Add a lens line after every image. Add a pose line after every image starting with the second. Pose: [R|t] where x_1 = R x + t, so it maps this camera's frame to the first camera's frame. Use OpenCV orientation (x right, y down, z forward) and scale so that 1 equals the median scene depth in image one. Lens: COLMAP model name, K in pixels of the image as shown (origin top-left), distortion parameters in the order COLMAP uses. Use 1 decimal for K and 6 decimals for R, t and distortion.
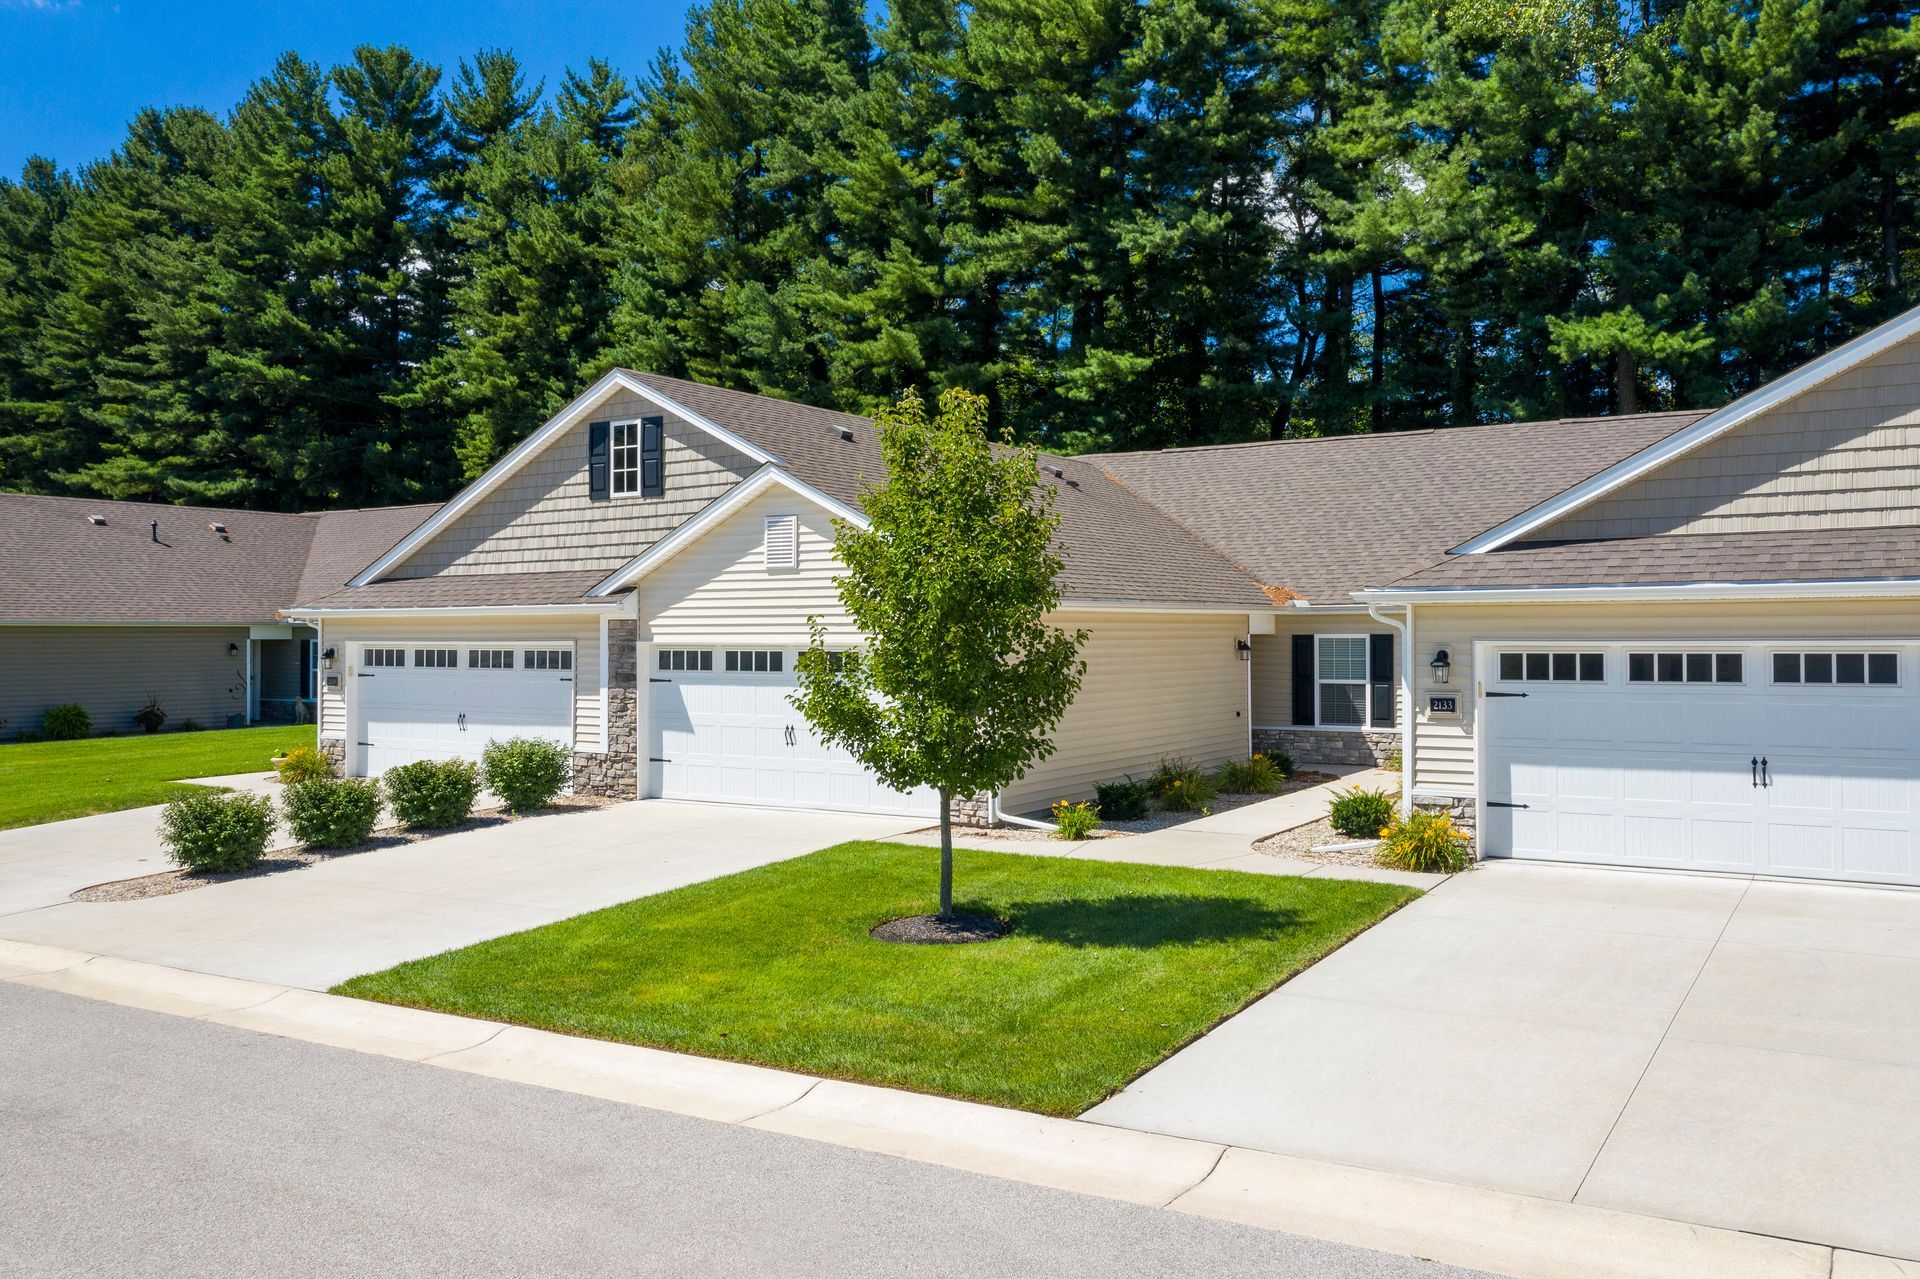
lens RADIAL K [[1499.8, 0, 960.0], [0, 1499.8, 639.5], [0, 0, 1]] dist [0.005146, 0.005668]
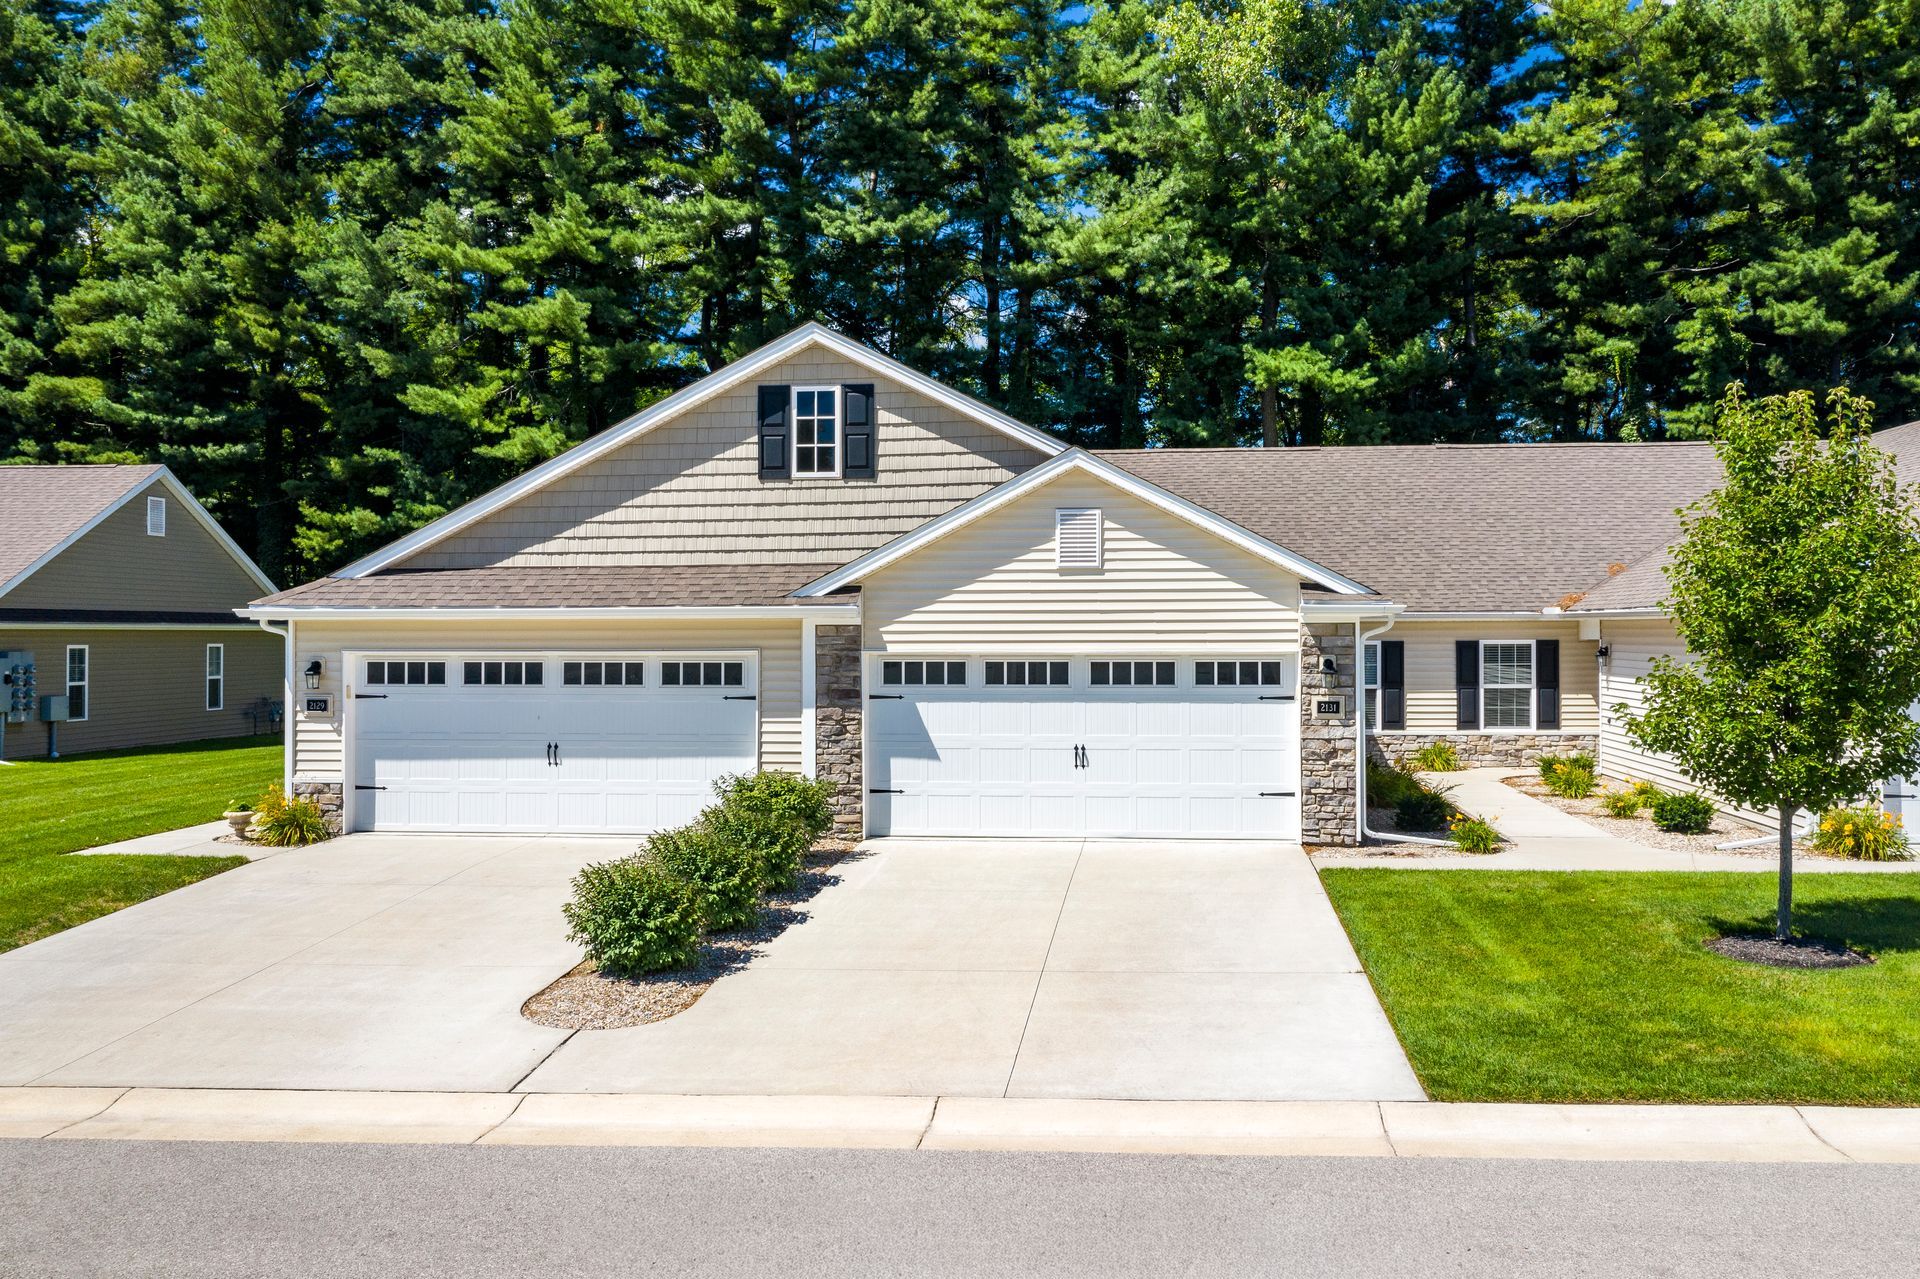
lens RADIAL K [[1559.9, 0, 648.6], [0, 1559.9, 642.9], [0, 0, 1]] dist [0.010123, 0.001827]
pose [[0.893878, -0.001179, 0.448309, -0.657253], [0.001643, 0.999998, -0.000646, -0.002593], [-0.448308, 0.001314, 0.893878, 0.252120]]
